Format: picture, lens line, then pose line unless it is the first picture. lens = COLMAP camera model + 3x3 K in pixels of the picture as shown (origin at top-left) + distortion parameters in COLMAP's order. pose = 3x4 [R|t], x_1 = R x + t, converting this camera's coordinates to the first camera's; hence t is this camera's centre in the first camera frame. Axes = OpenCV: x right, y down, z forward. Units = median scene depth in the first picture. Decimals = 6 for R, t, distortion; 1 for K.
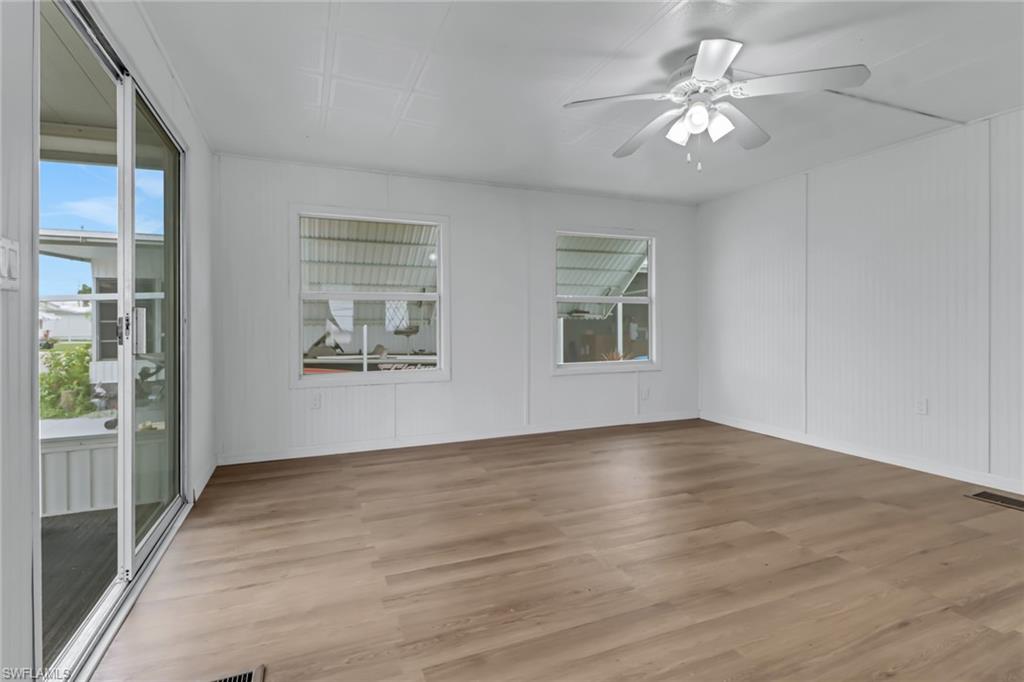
lens RADIAL K [[498.9, 0, 511.1], [0, 498.9, 332.0], [0, 0, 1]] dist [0.004905, -0.000461]
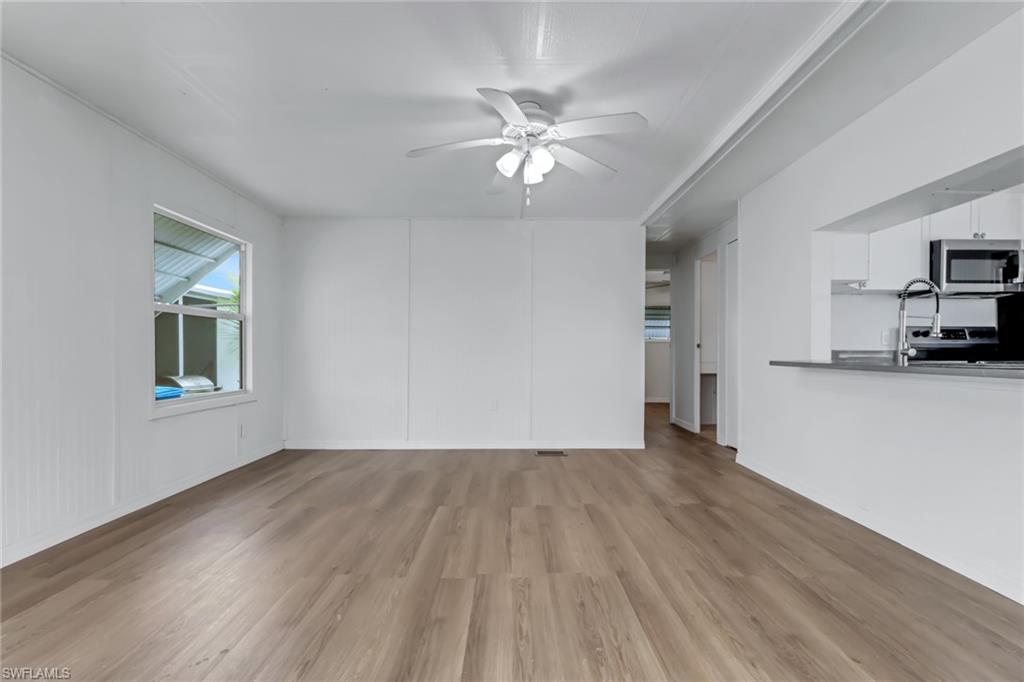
lens RADIAL K [[480.2, 0, 509.1], [0, 480.2, 357.2], [0, 0, 1]] dist [0.013516, -0.008980]
pose [[0.384161, -0.002725, 0.923262, -0.356022], [0.013761, 0.999901, -0.002775, 0.014050], [-0.923163, 0.013771, 0.384161, 0.336485]]
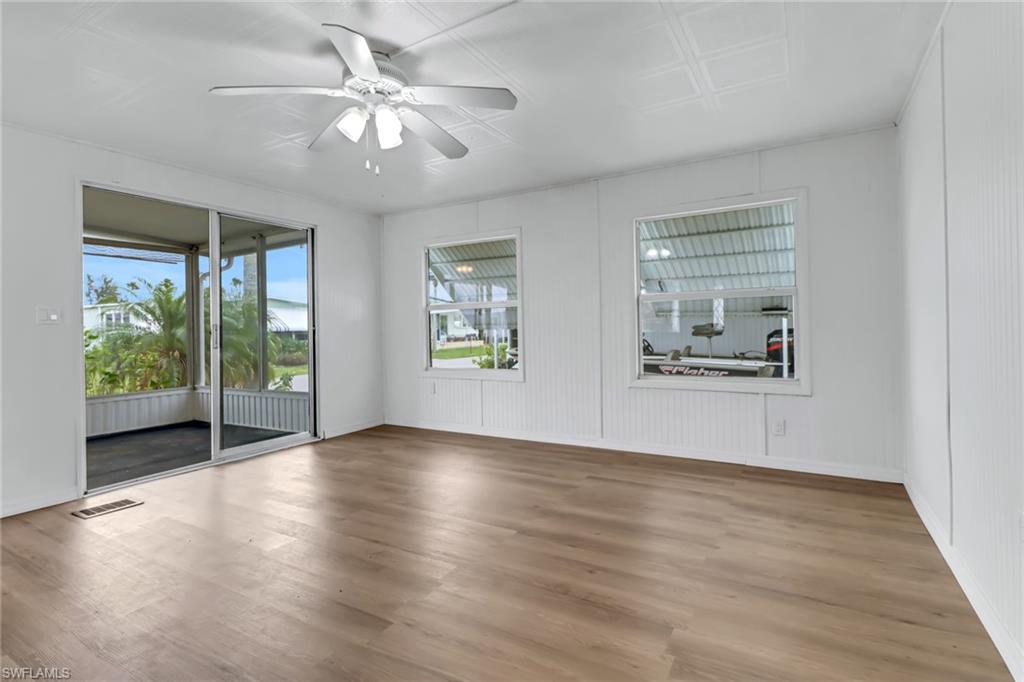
lens RADIAL K [[498.9, 0, 510.4], [0, 498.9, 337.7], [0, 0, 1]] dist [0.004905, -0.000461]
pose [[0.600032, 0.010950, -0.799901, 0.710641], [0.001075, 0.999894, 0.014494, -0.012001], [0.799975, -0.009557, 0.599957, 0.340939]]
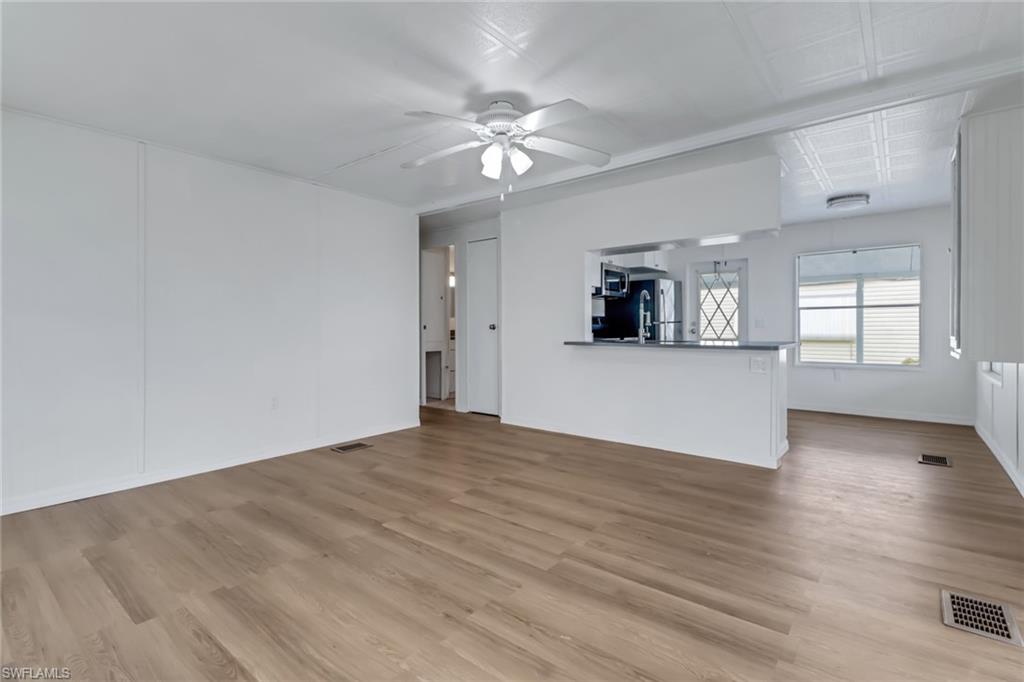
lens RADIAL K [[480.2, 0, 509.9], [0, 480.2, 326.1], [0, 0, 1]] dist [0.013516, -0.008980]
pose [[-0.477559, 0.008912, 0.878555, -0.348231], [0.023223, 0.999727, 0.002482, -0.014359], [-0.878293, 0.021588, -0.477635, 0.837211]]
